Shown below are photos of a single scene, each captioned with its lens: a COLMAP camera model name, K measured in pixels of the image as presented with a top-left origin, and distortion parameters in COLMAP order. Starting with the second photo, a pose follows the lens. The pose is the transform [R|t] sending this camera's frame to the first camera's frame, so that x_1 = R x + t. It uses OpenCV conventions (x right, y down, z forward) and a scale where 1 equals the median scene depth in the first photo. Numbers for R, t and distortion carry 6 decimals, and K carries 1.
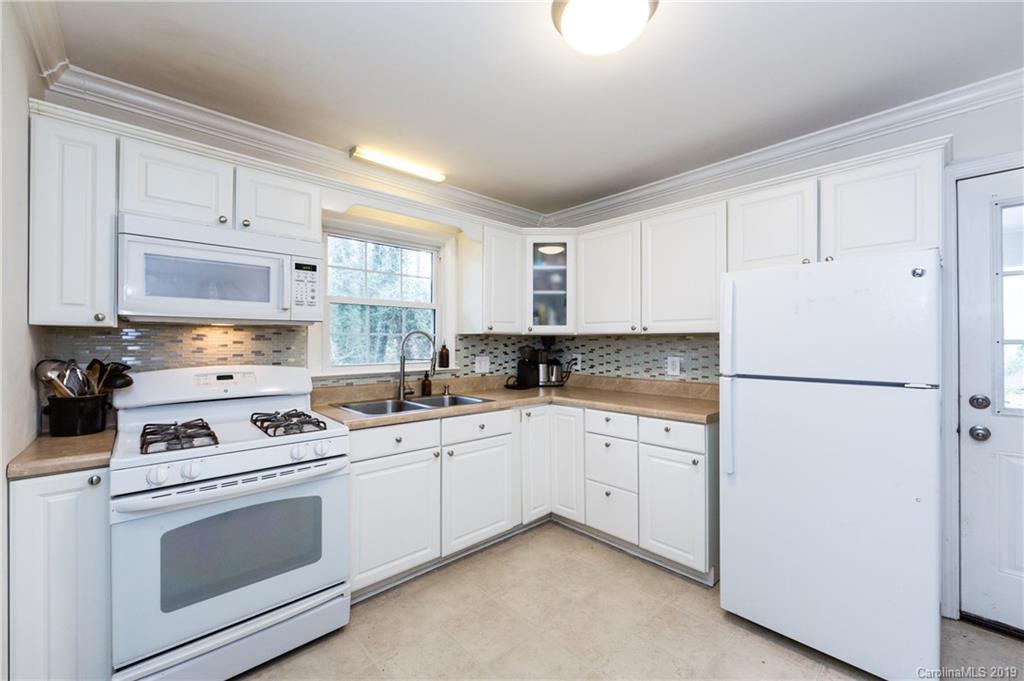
lens RADIAL K [[409.5, 0, 521.0], [0, 409.5, 341.4], [0, 0, 1]] dist [-0.000983, -0.000186]
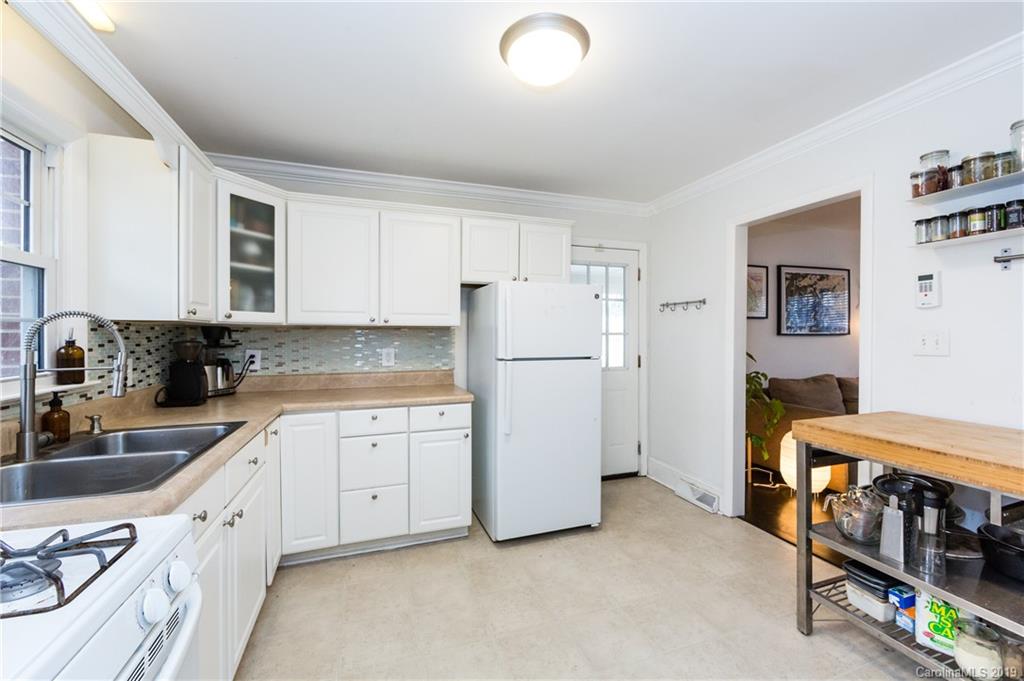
lens RADIAL K [[405.2, 0, 513.2], [0, 405.2, 337.6], [0, 0, 1]] dist [-0.000610, -0.000294]
pose [[0.420310, -0.008440, 0.907341, -0.417098], [-0.001697, 0.999948, 0.010088, -0.000578], [-0.907379, -0.005780, 0.420274, 0.277890]]
